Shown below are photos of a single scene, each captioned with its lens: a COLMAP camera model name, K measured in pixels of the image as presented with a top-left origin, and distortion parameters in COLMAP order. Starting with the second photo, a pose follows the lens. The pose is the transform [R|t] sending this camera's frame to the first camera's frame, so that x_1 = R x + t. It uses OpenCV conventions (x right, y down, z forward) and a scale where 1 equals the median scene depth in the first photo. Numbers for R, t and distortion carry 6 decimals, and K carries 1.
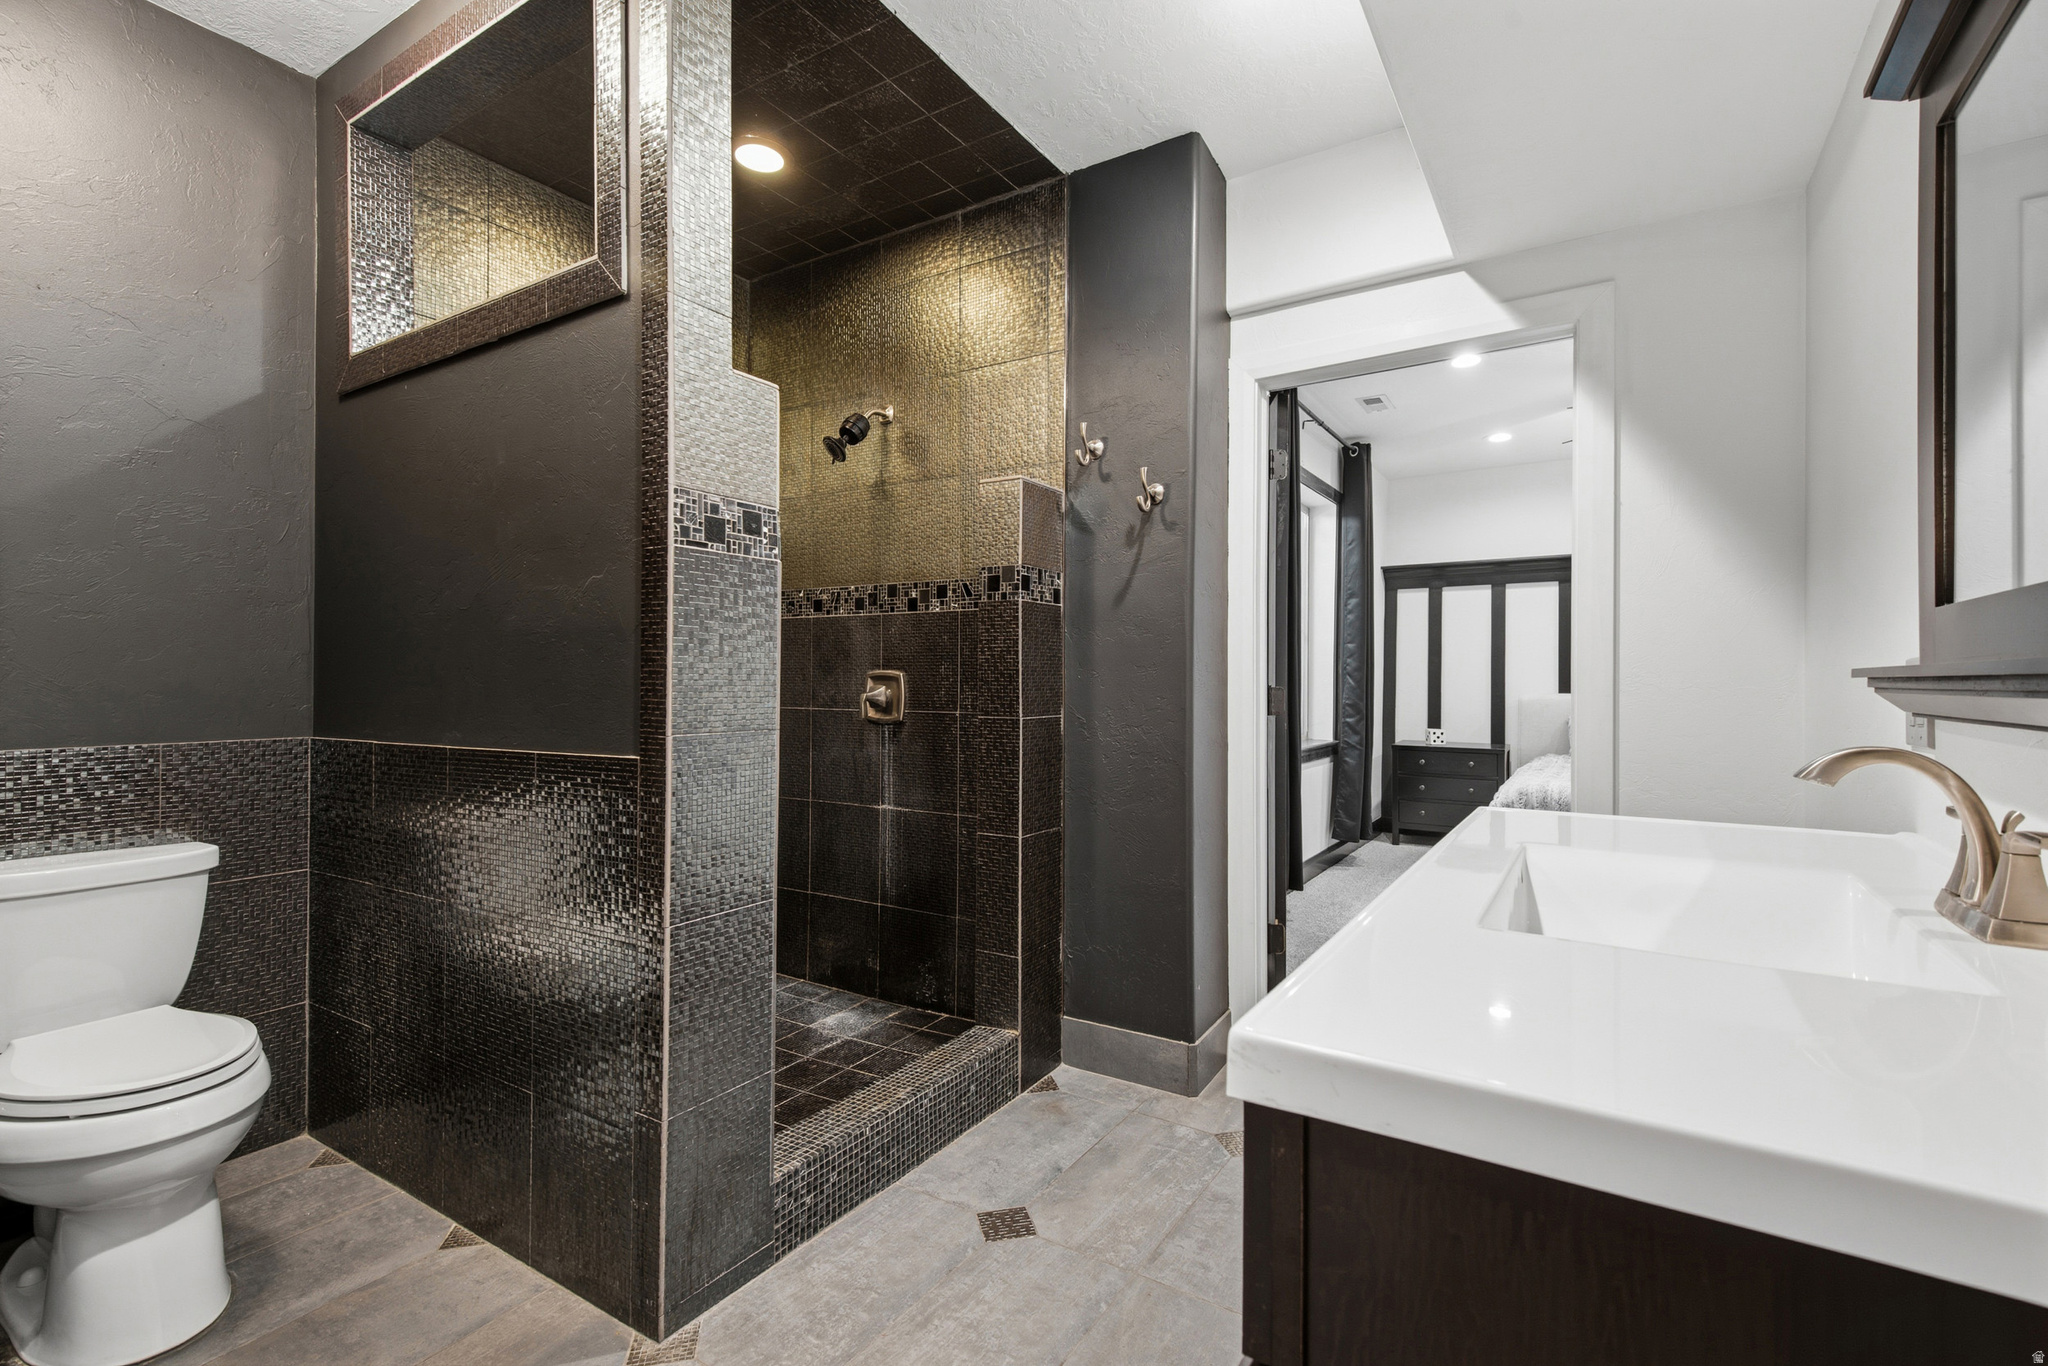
lens RADIAL K [[928.2, 0, 1023.2], [0, 928.2, 674.6], [0, 0, 1]] dist [0.014167, -0.003008]
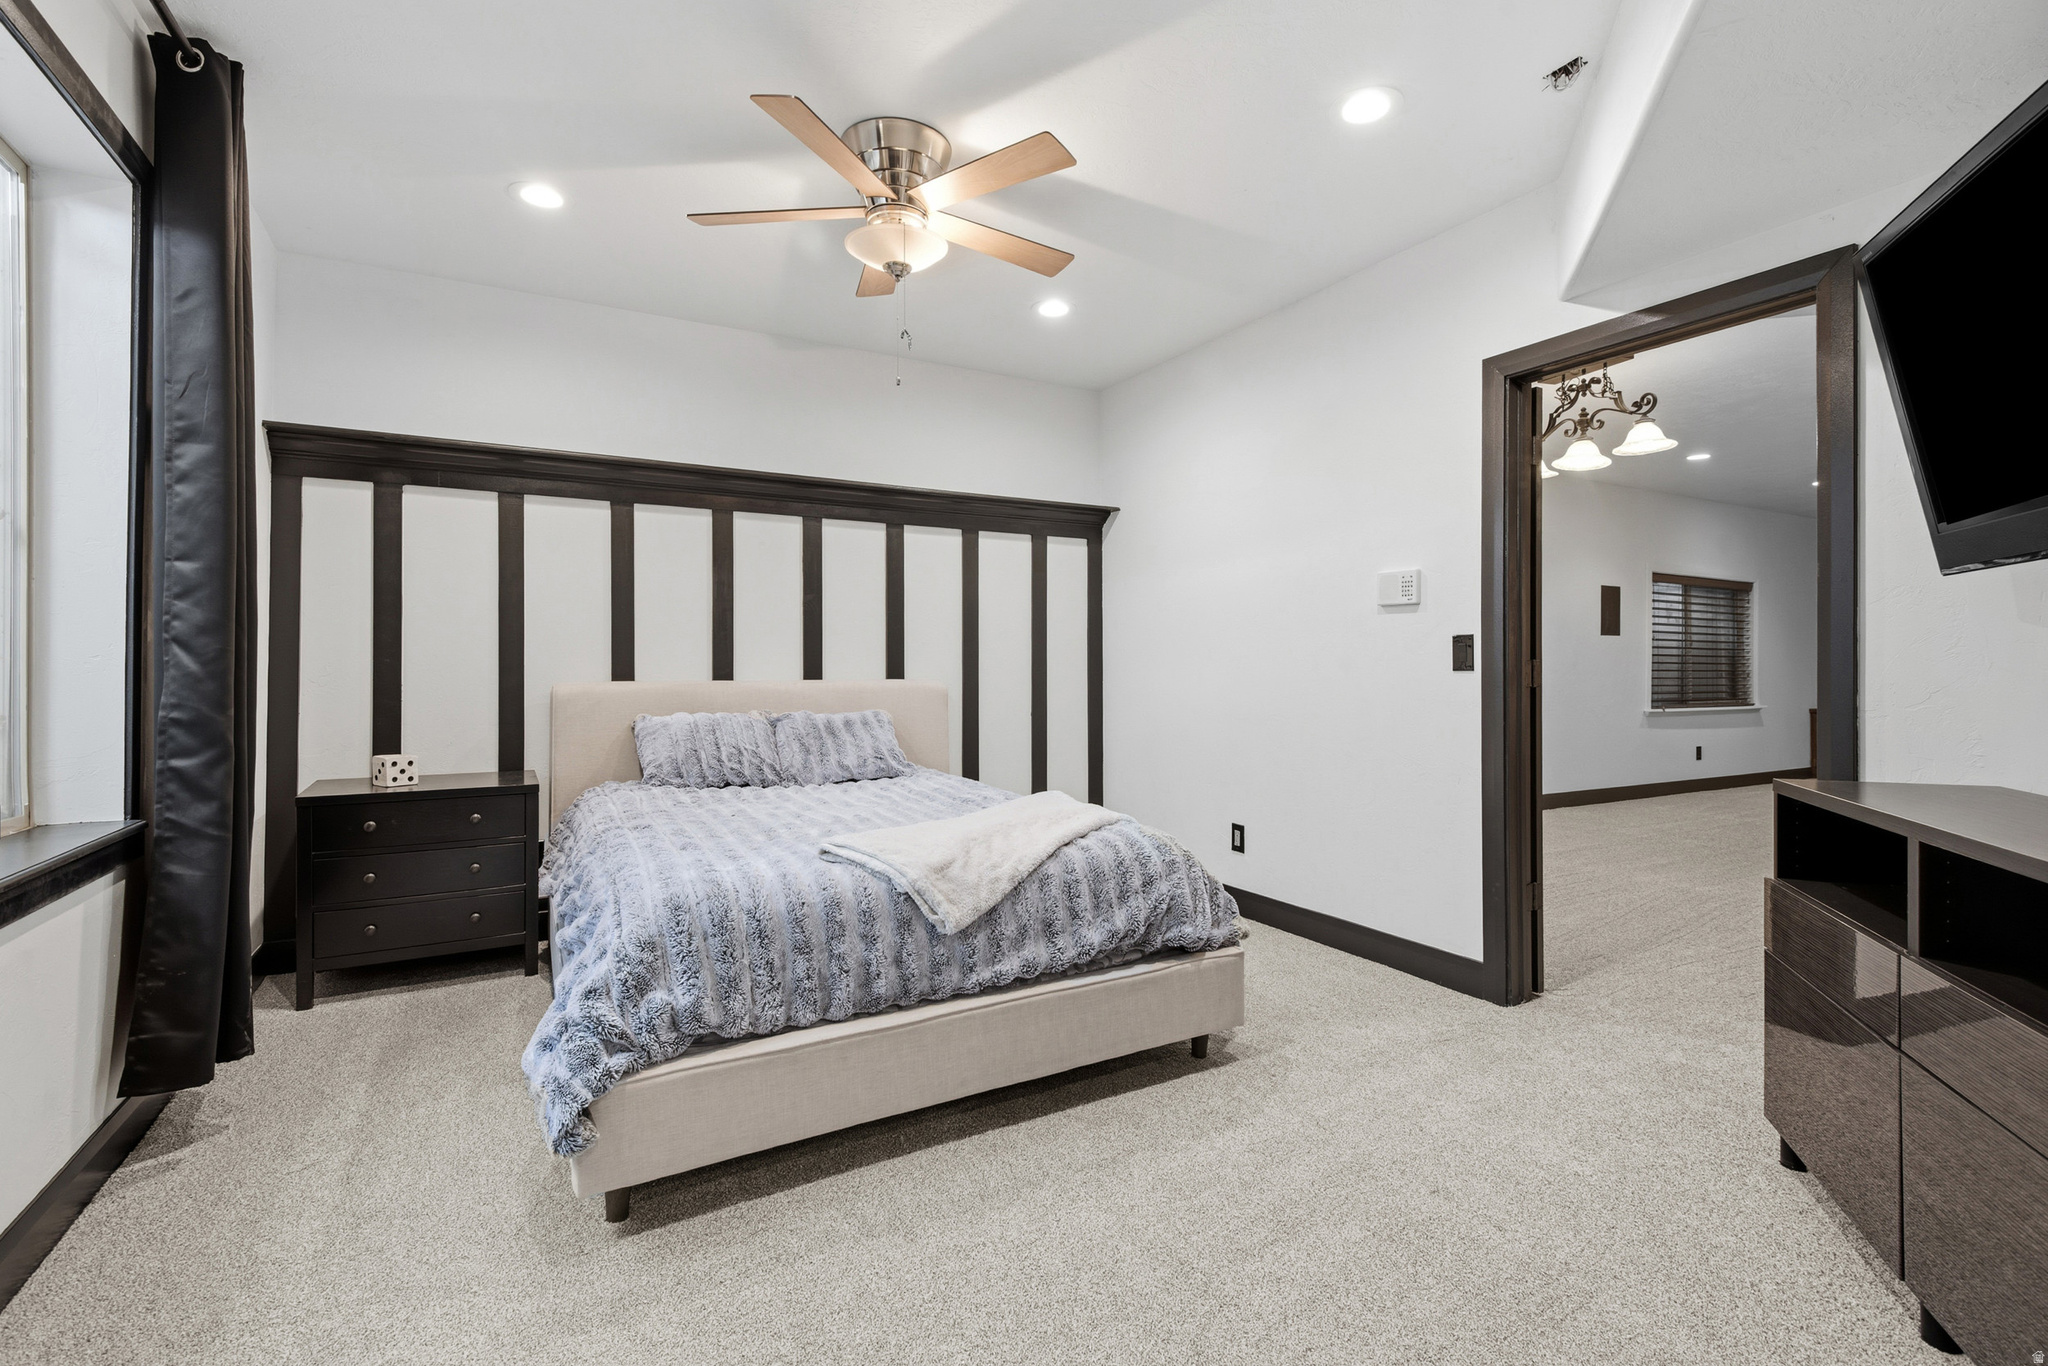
lens RADIAL K [[928.2, 0, 1015.1], [0, 928.2, 657.1], [0, 0, 1]] dist [0.014167, -0.003008]
pose [[0.479757, -0.000038, 0.877401, 0.159691], [0.005178, 0.999983, -0.002788, 0.007577], [-0.877386, 0.005881, 0.479749, 0.463163]]
